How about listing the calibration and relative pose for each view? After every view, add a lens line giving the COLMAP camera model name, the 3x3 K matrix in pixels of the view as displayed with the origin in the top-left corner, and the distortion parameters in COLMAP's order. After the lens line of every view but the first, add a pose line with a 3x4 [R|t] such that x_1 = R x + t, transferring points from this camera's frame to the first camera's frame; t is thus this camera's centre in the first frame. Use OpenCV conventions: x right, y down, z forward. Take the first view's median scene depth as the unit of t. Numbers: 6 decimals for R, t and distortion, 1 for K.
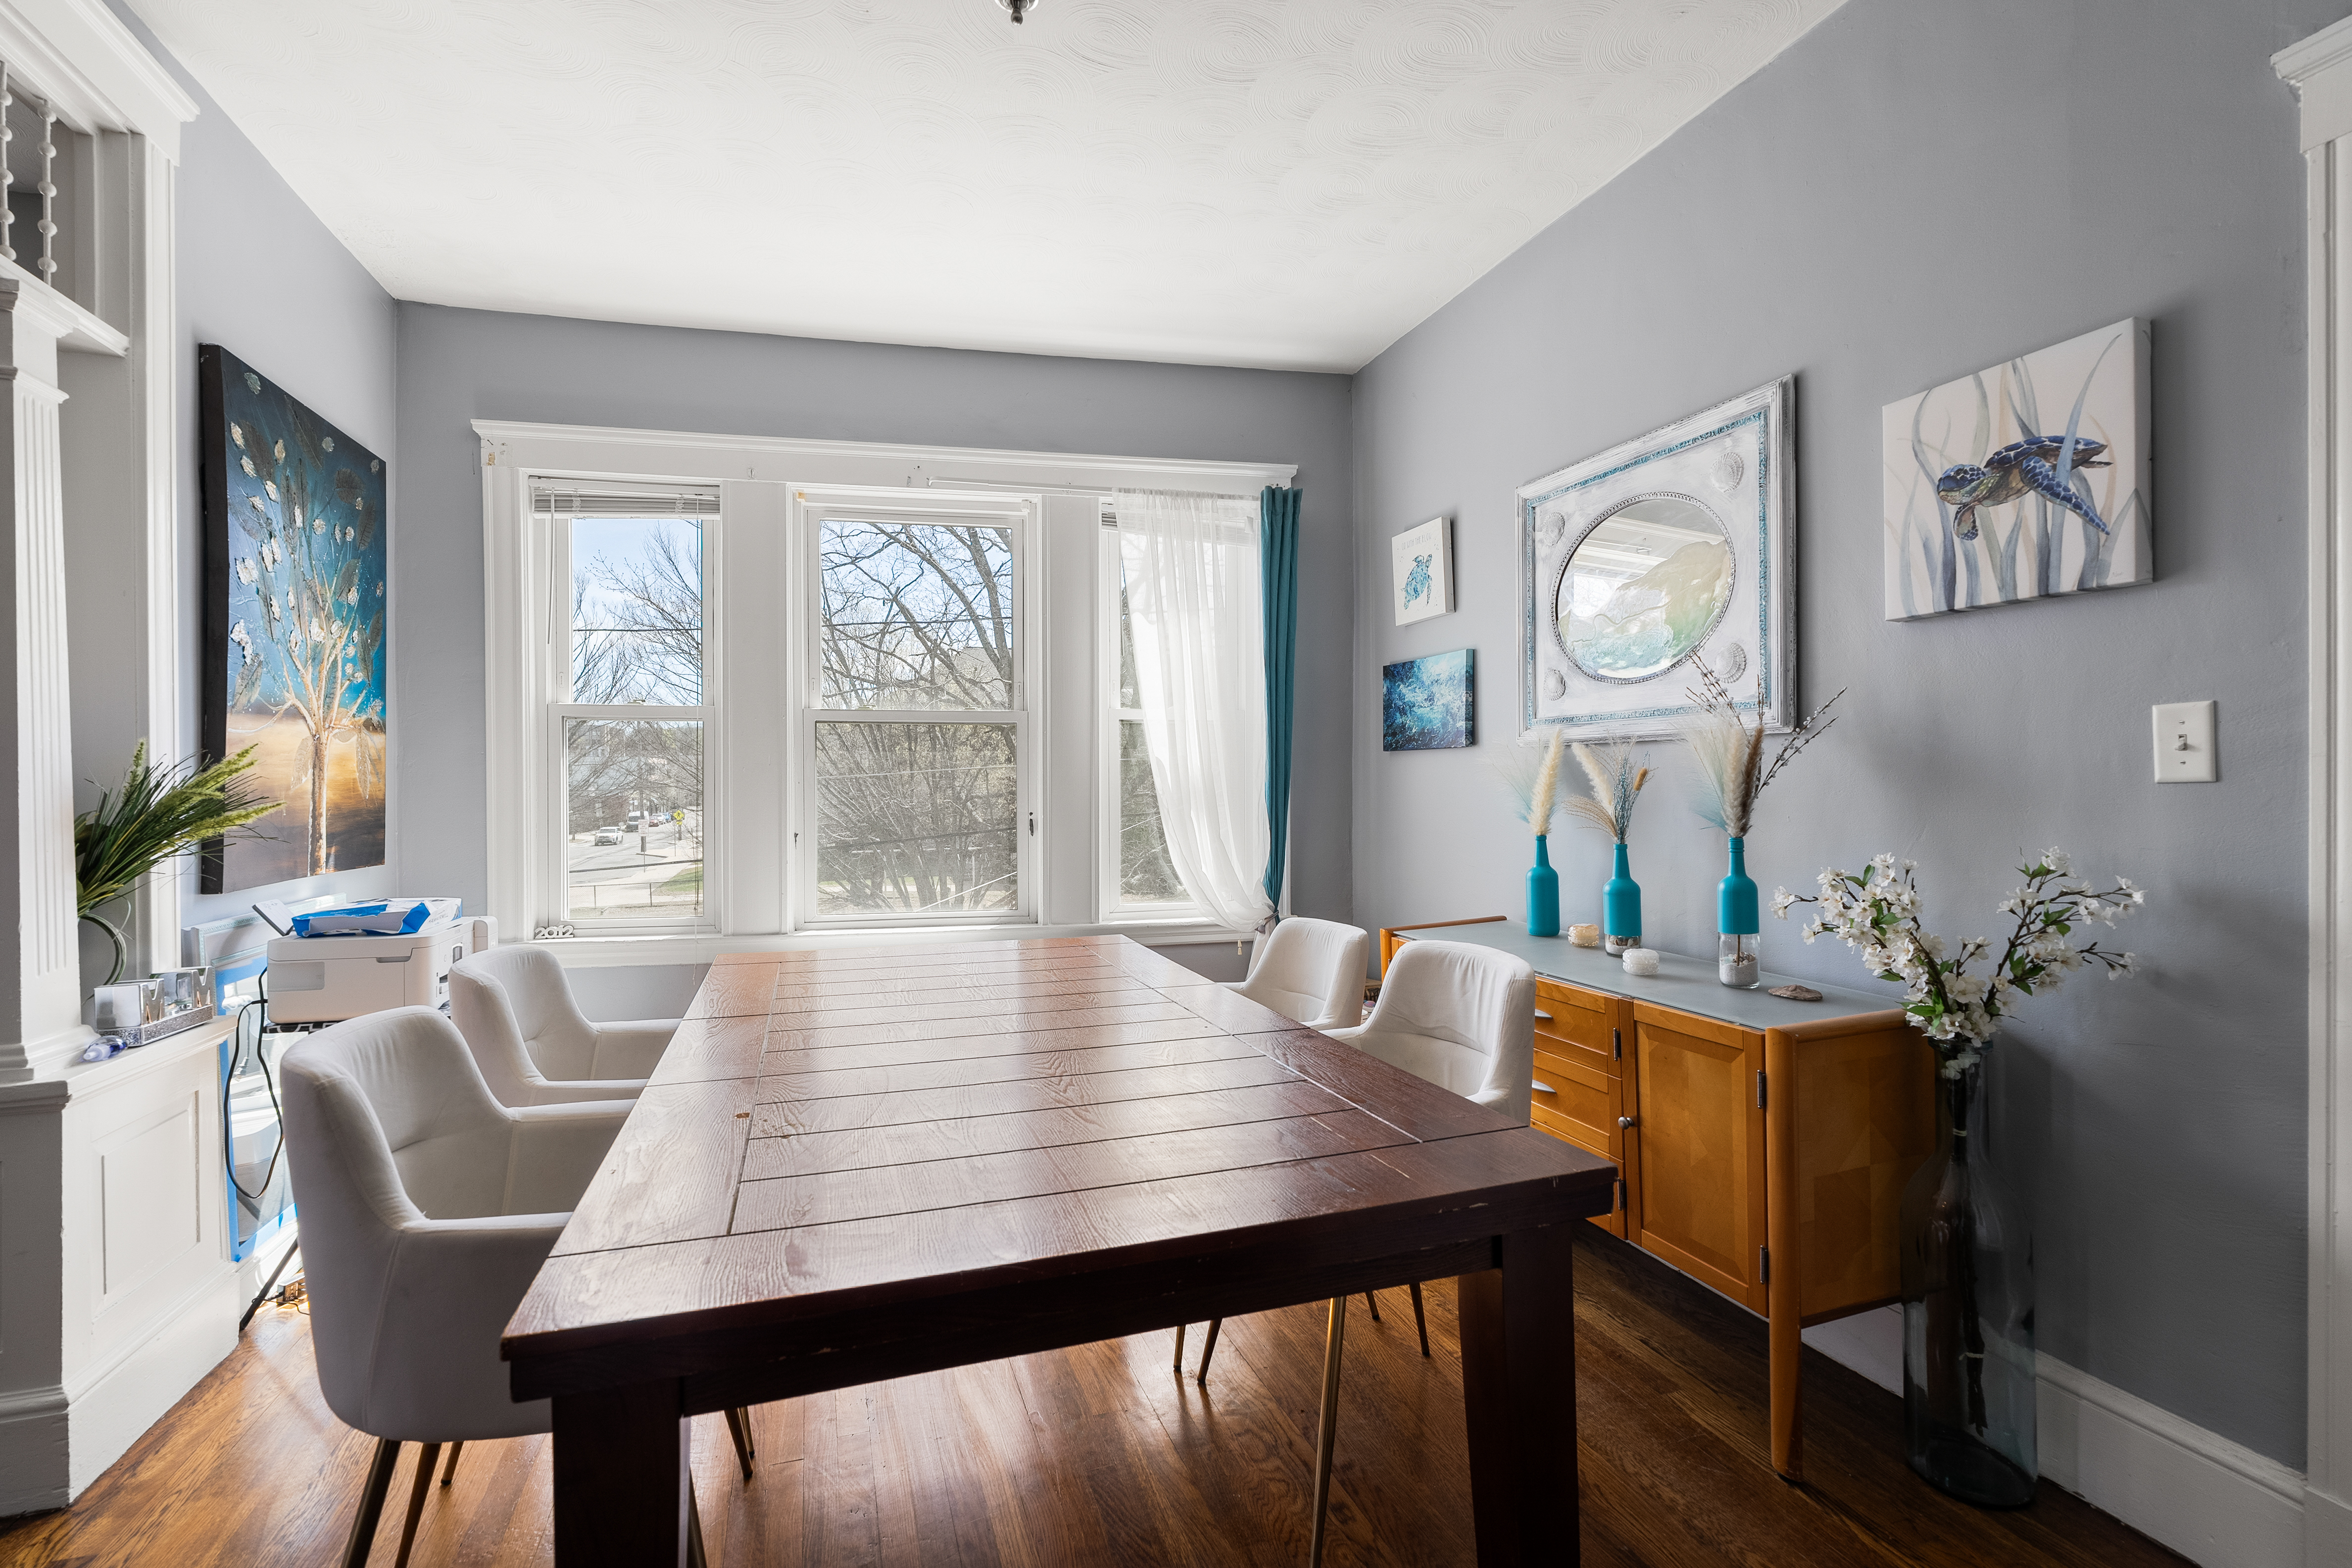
lens RADIAL K [[1065.2, 0, 1177.5], [0, 1065.2, 773.9], [0, 0, 1]] dist [-0.005961, 0.001578]
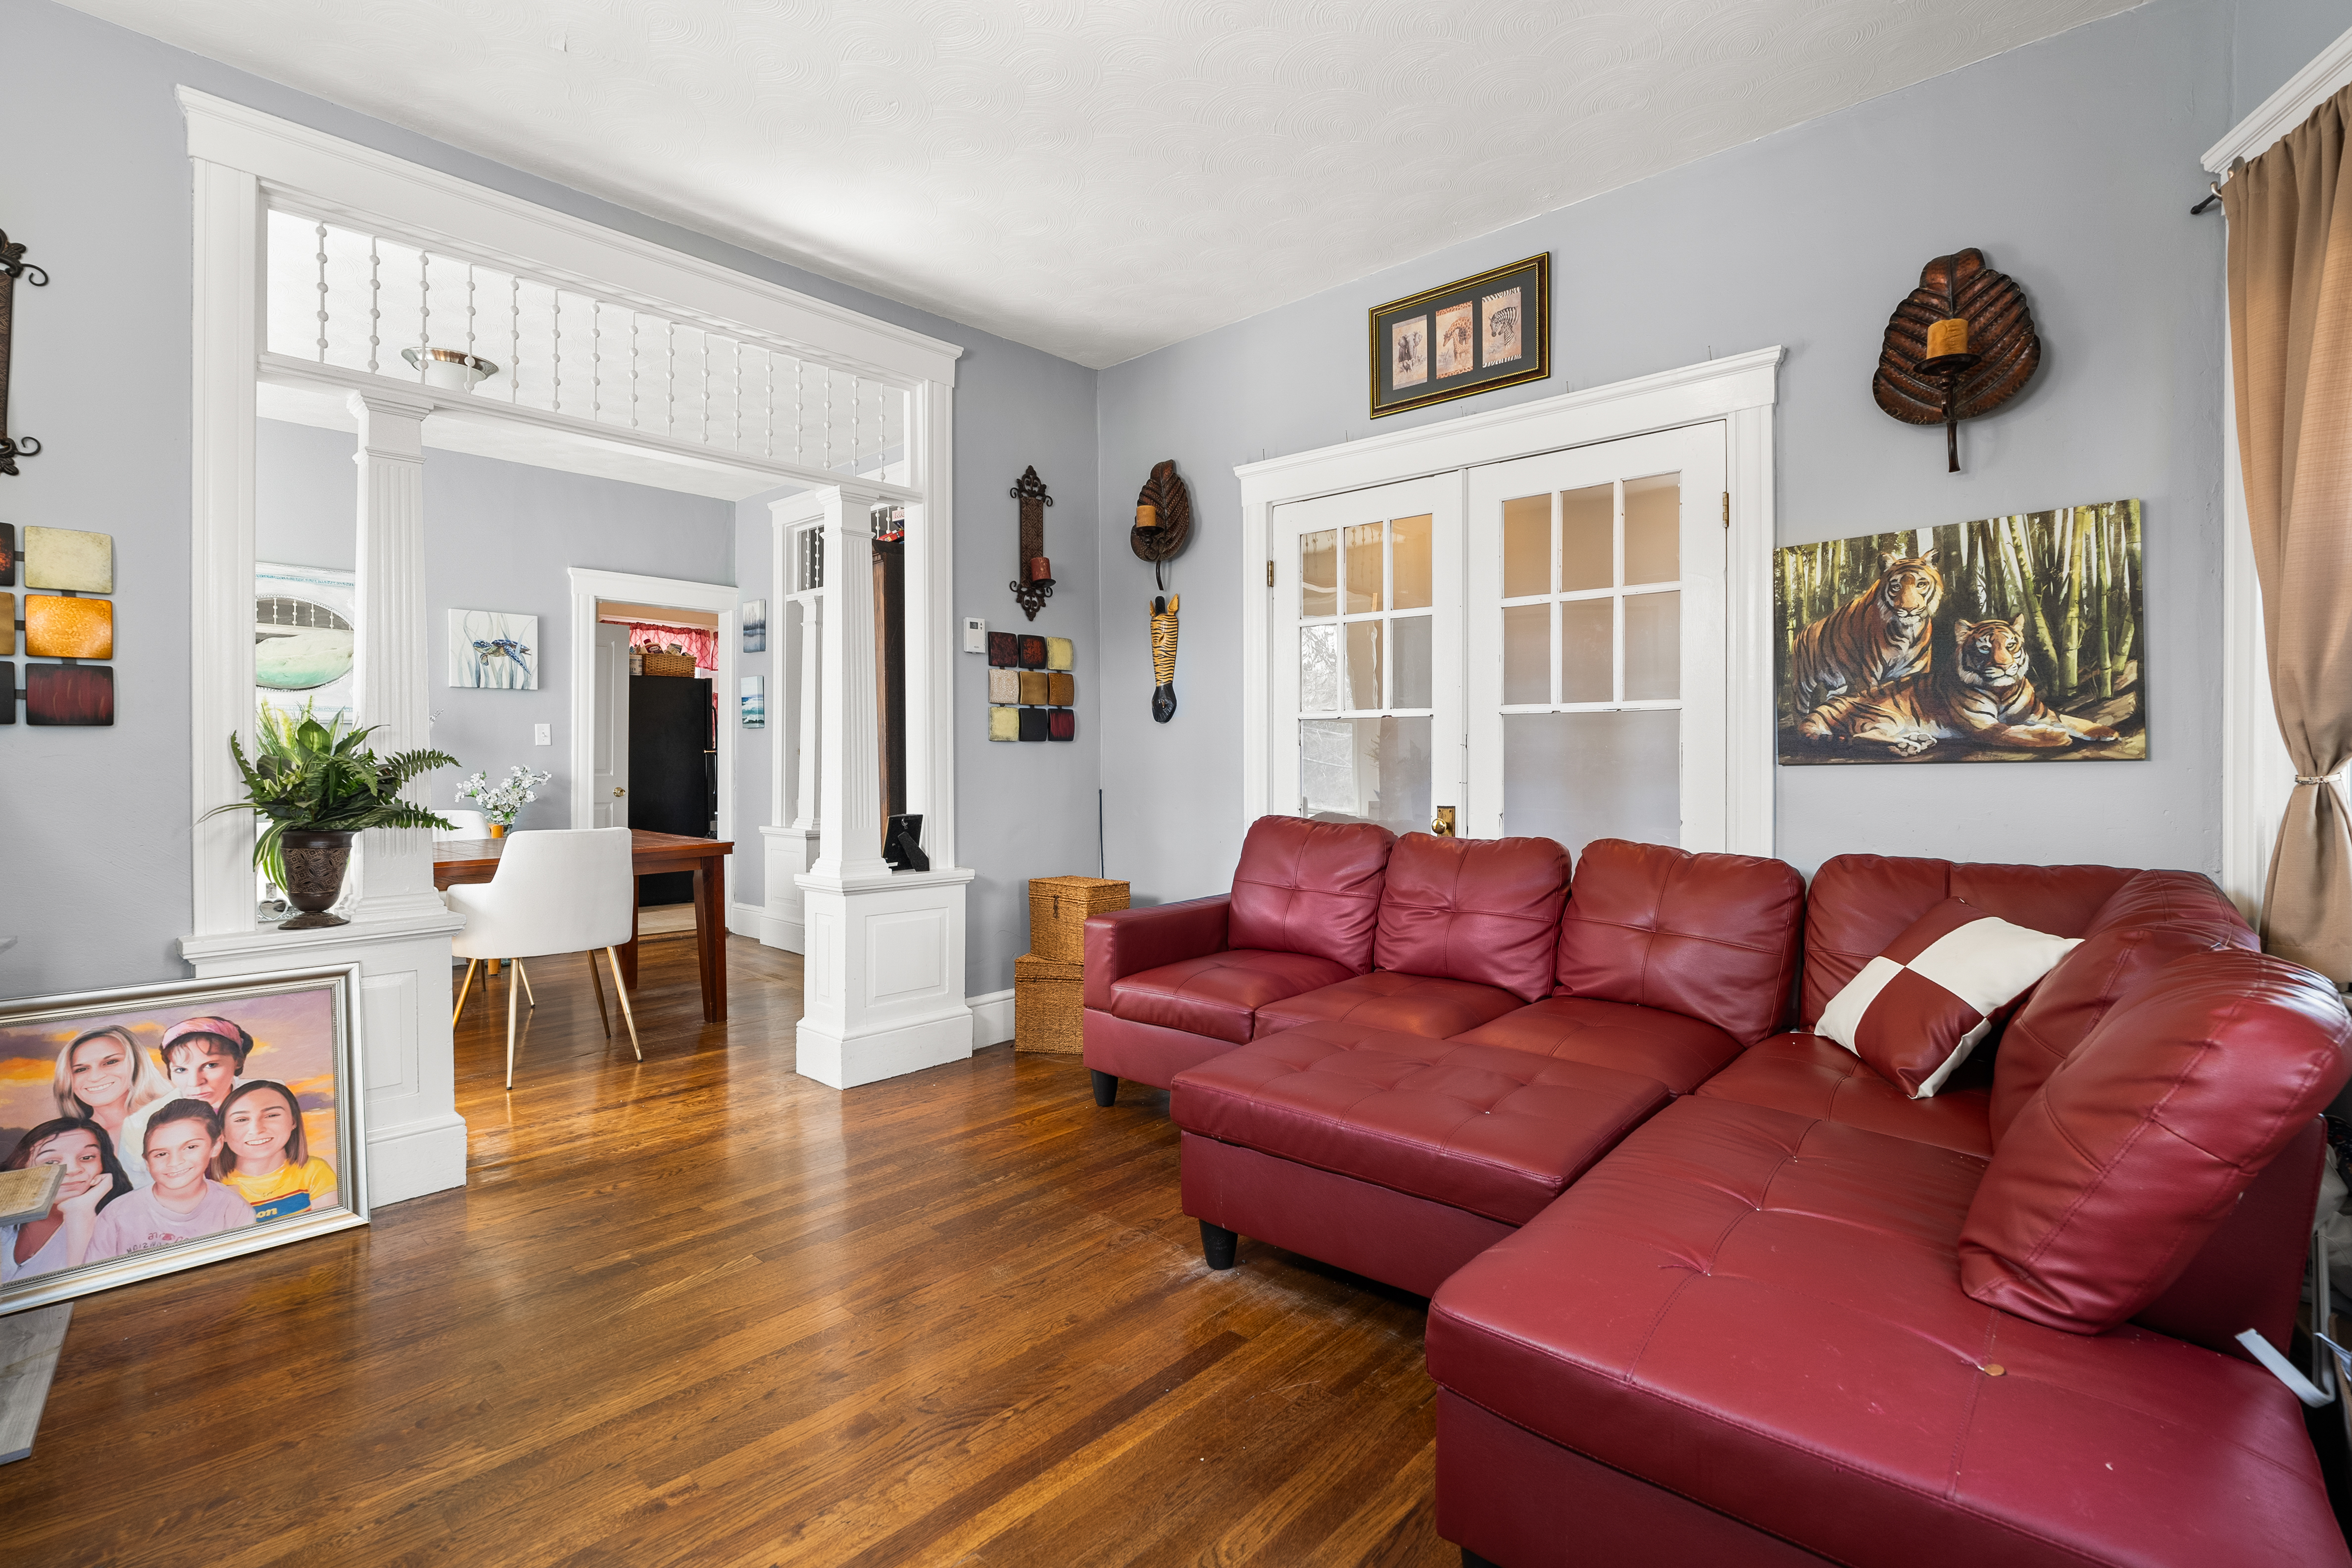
lens RADIAL K [[1065.2, 0, 1175.3], [0, 1065.2, 766.3], [0, 0, 1]] dist [-0.005961, 0.001578]
pose [[-0.480879, 0.000356, 0.876787, -1.803512], [-0.007946, 0.999957, -0.004764, 0.043273], [-0.876751, -0.009257, -0.480855, 0.452060]]
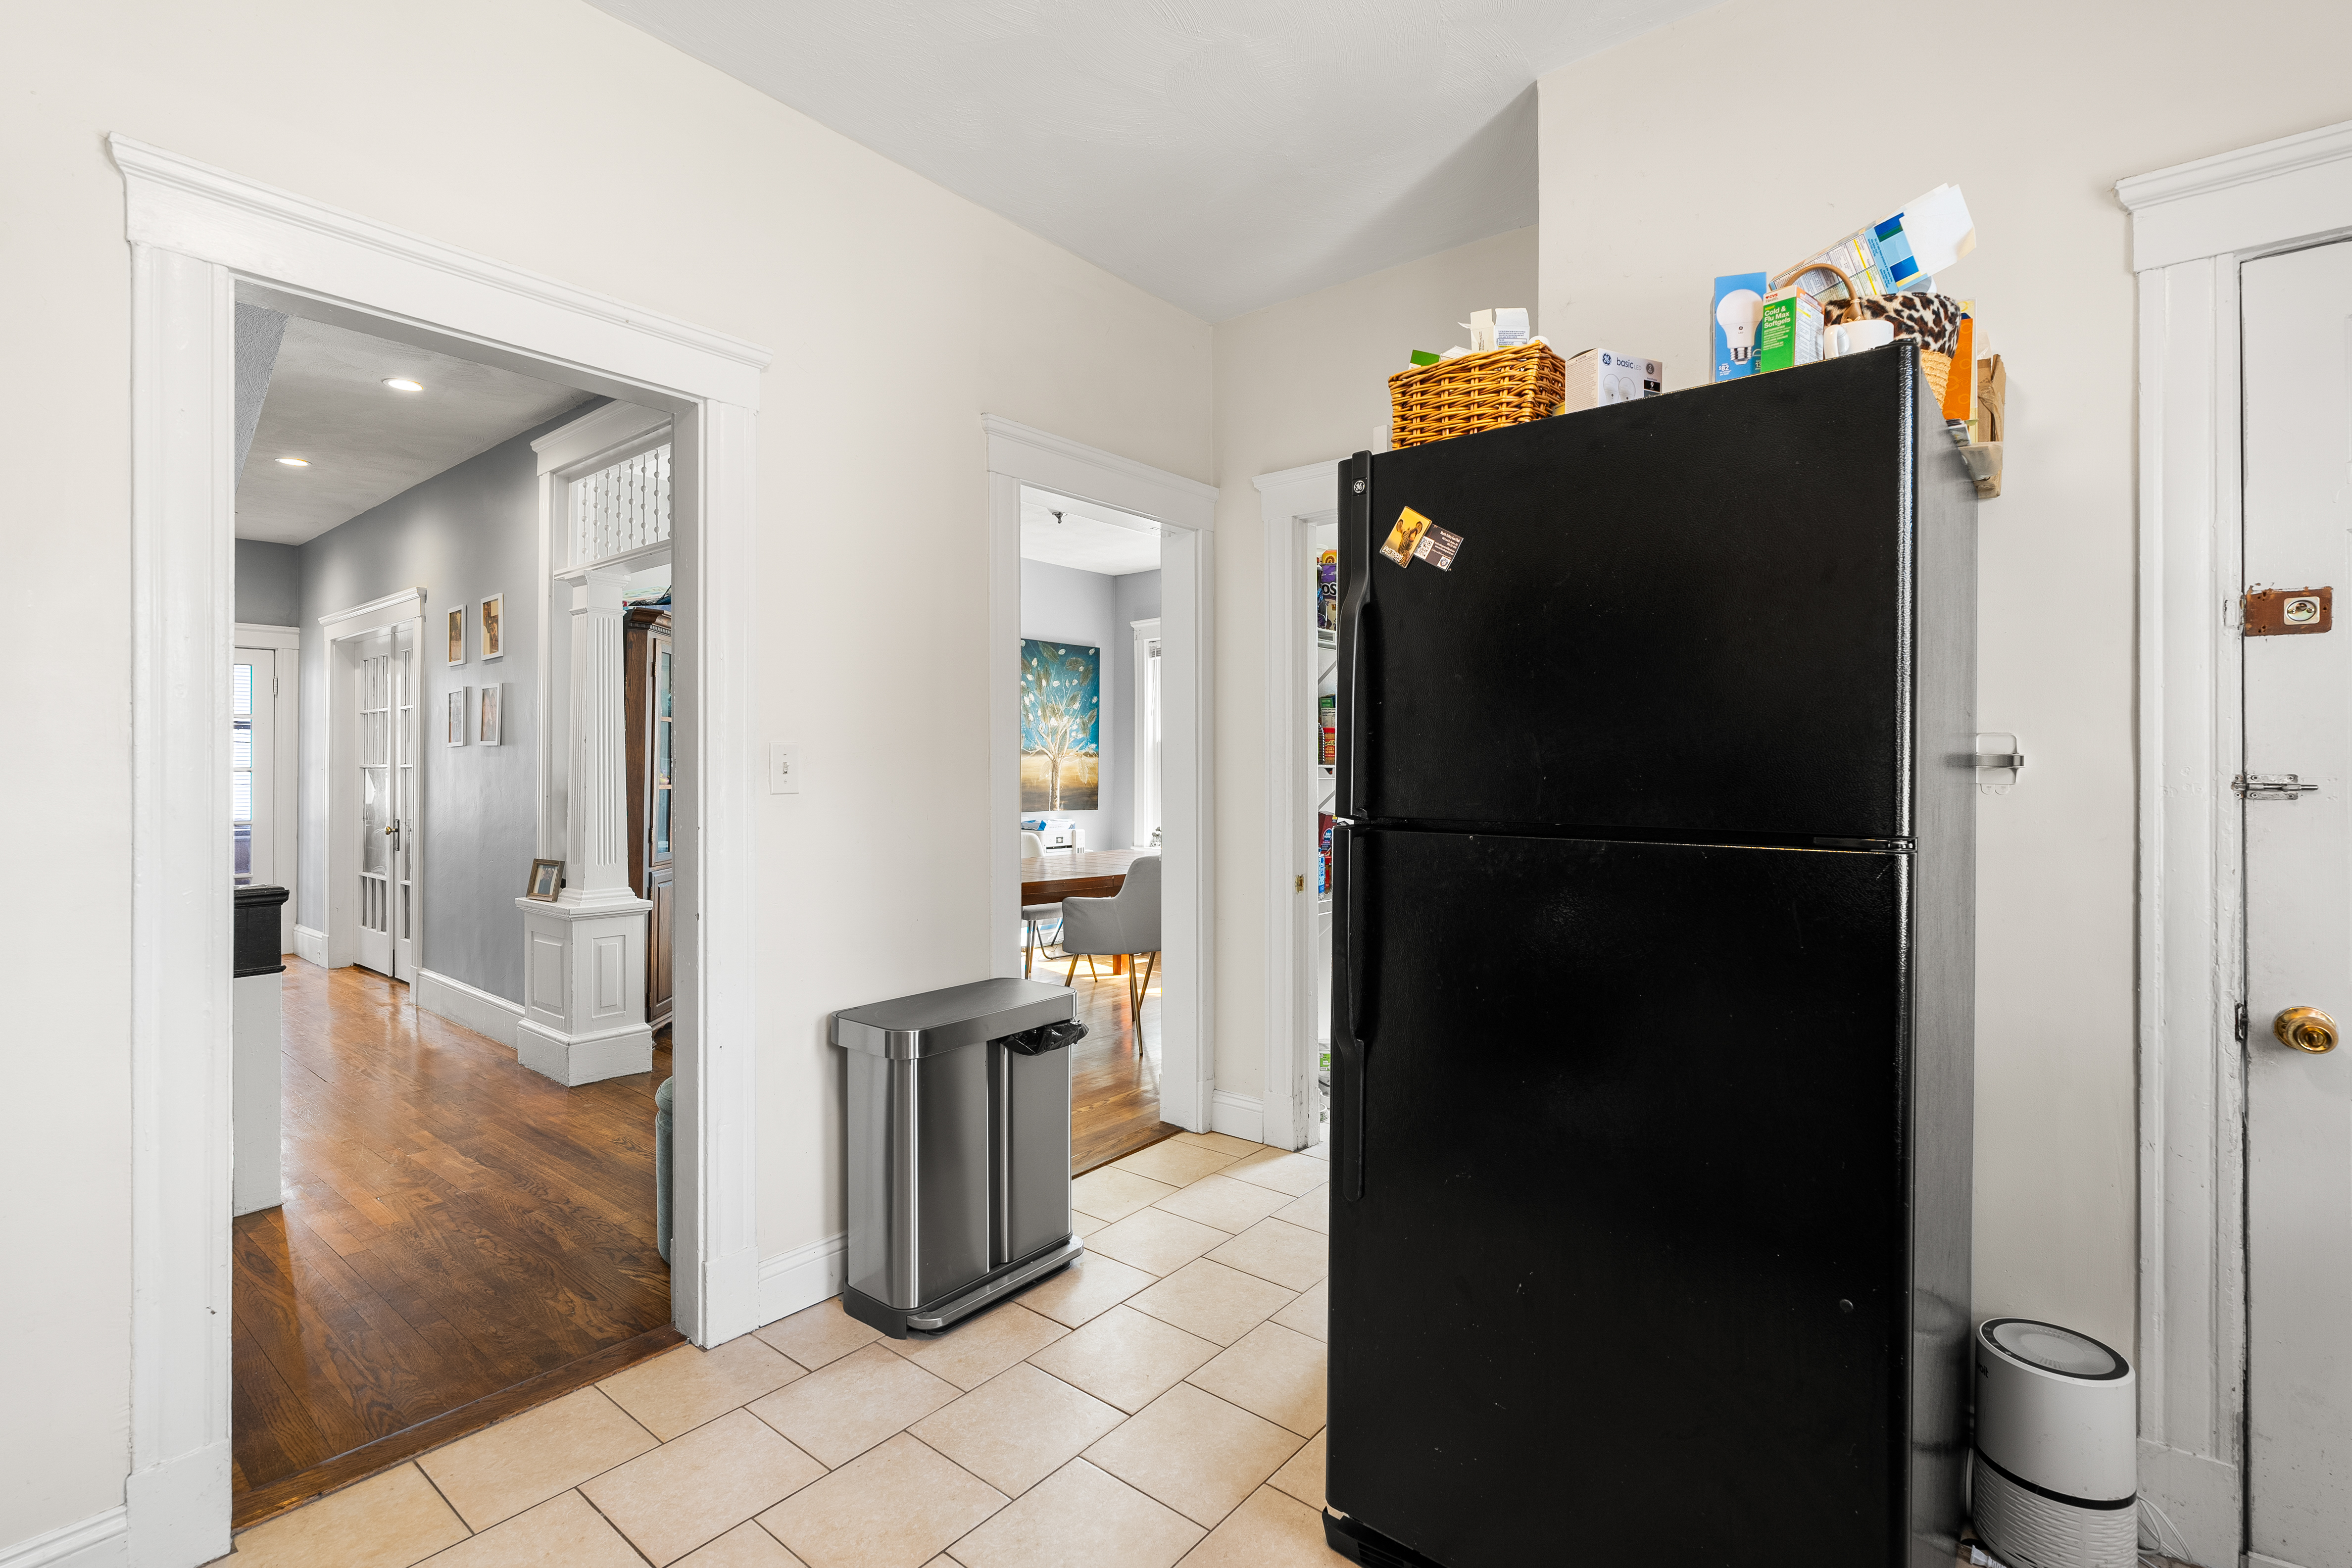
lens RADIAL K [[1065.2, 0, 1182.3], [0, 1065.2, 771.5], [0, 0, 1]] dist [-0.005961, 0.001578]
pose [[0.528122, 0.011436, -0.849092, 1.607062], [0.001177, 0.999898, 0.014200, -0.042267], [0.849168, -0.008499, 0.528055, -0.168011]]
